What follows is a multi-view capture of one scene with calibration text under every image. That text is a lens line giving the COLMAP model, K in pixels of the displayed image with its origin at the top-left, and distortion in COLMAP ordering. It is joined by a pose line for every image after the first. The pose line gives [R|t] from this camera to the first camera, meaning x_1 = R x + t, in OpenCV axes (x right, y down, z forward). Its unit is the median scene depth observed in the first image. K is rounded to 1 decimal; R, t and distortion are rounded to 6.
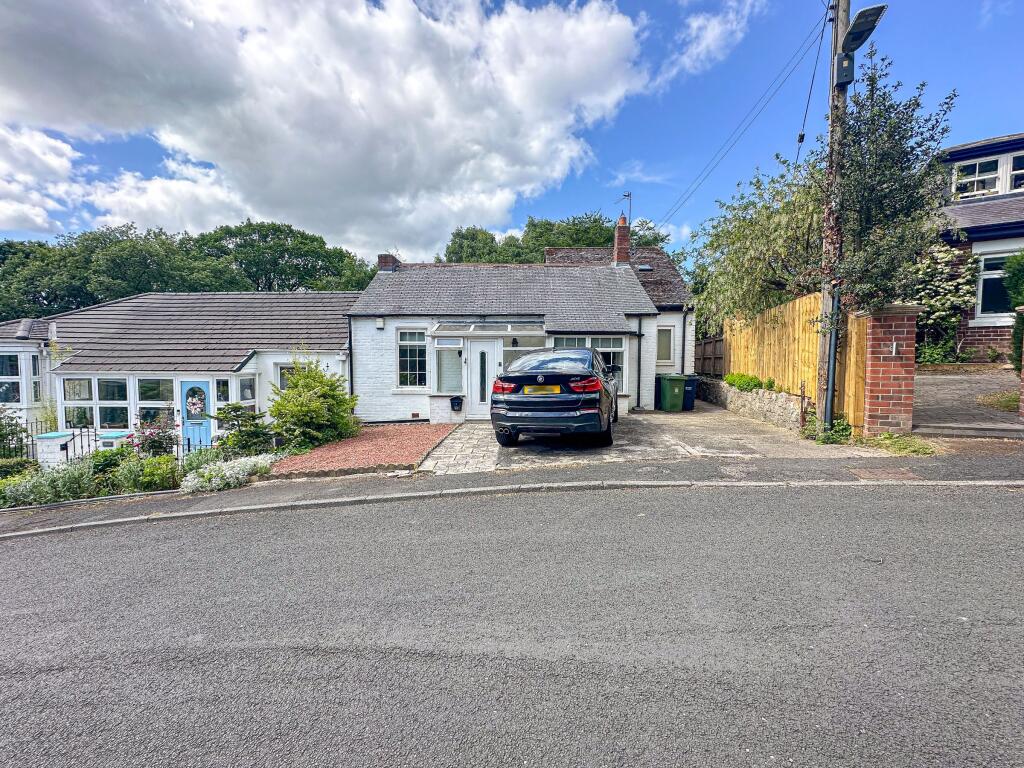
lens RADIAL K [[420.4, 0, 511.4], [0, 420.4, 388.3], [0, 0, 1]] dist [-0.001666, 0.000017]
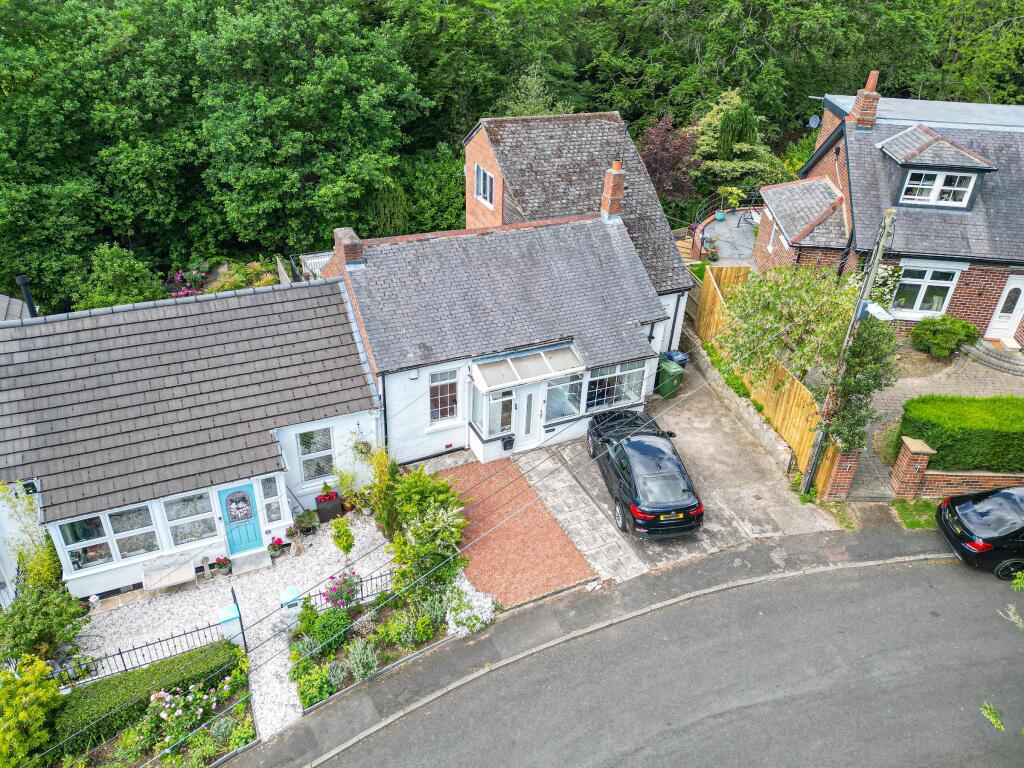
lens RADIAL K [[720.6, 0, 521.1], [0, 720.6, 391.9], [0, 0, 1]] dist [0.070051, -0.026894]
pose [[0.905893, -0.198333, 0.374194, -0.740790], [-0.002557, 0.880986, 0.473136, -0.918983], [-0.423498, -0.429568, 0.797572, -0.392792]]
